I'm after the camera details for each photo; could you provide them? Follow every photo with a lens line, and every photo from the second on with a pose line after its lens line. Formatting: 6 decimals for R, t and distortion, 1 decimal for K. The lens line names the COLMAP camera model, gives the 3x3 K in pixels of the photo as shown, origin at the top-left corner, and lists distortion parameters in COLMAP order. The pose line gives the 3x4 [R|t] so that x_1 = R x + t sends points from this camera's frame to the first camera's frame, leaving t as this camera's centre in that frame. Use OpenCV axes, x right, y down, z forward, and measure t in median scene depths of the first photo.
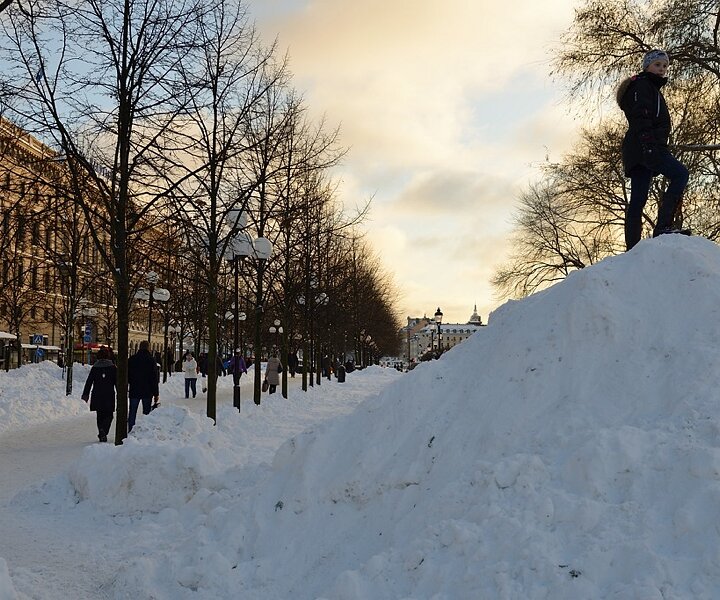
lens RADIAL K [[1070.4, 0, 359.0], [0, 1070.4, 306.2], [0, 0, 1]] dist [0.074554, 0.000000]
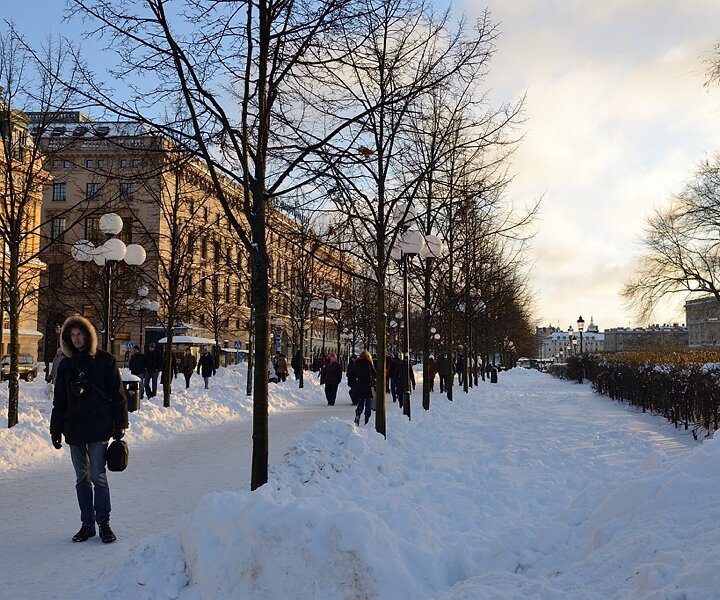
lens RADIAL K [[829.7, 0, 356.4], [0, 829.7, 296.8], [0, 0, 1]] dist [0.000645, 0.000000]
pose [[0.986822, -0.011442, -0.161407, -0.048736], [0.007039, 0.999588, -0.027829, 0.013189], [0.161659, 0.026326, 0.986495, 0.340367]]
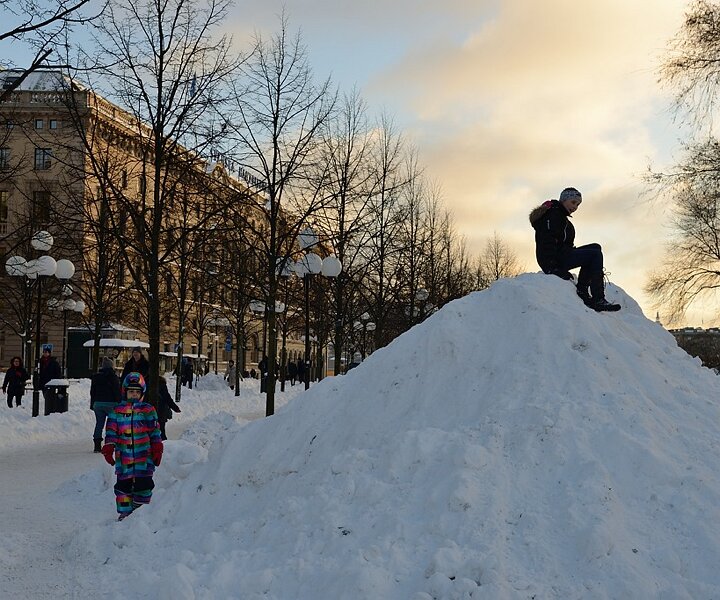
lens RADIAL K [[1138.7, 0, 360.5], [0, 1138.7, 299.4], [0, 0, 1]] dist [0.092885, 0.000000]
pose [[0.987748, -0.001784, -0.156046, 0.146239], [0.000019, 0.999936, -0.011310, -0.010888], [0.156056, 0.011169, 0.987685, -0.144787]]
